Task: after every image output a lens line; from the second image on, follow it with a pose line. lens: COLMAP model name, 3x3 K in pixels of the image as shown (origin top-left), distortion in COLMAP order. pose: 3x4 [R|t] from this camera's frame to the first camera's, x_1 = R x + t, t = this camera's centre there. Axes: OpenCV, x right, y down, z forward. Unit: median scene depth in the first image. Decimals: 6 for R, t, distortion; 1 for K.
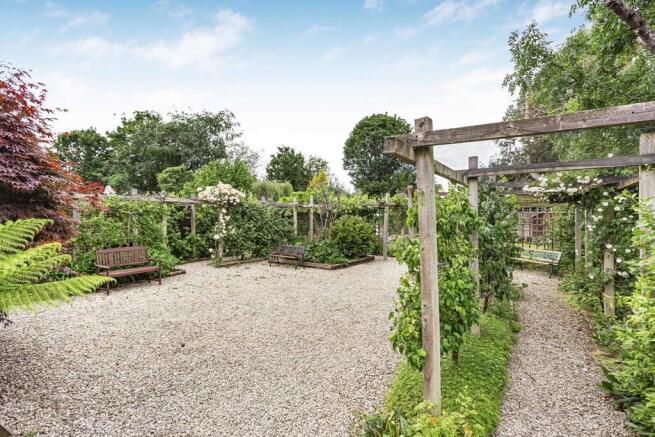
lens RADIAL K [[316.7, 0, 331.3], [0, 316.7, 214.9], [0, 0, 1]] dist [0.000677, 0.000173]
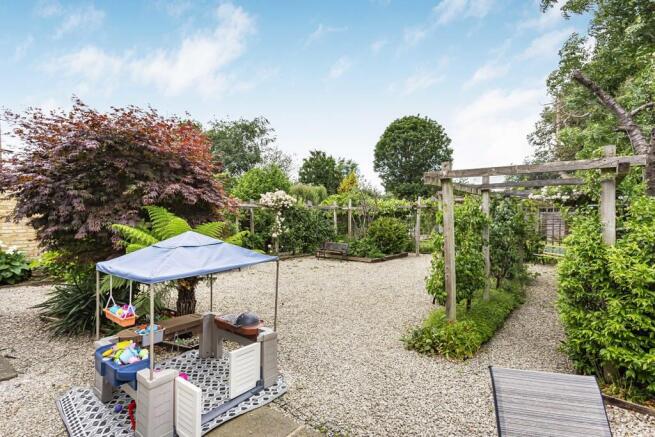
lens RADIAL K [[315.6, 0, 326.5], [0, 315.6, 224.2], [0, 0, 1]] dist [0.001669, 0.000233]
pose [[0.994493, -0.002132, -0.104782, -0.028456], [0.004816, 0.999667, 0.025370, -0.001232], [0.104693, -0.025735, 0.994172, -0.123976]]
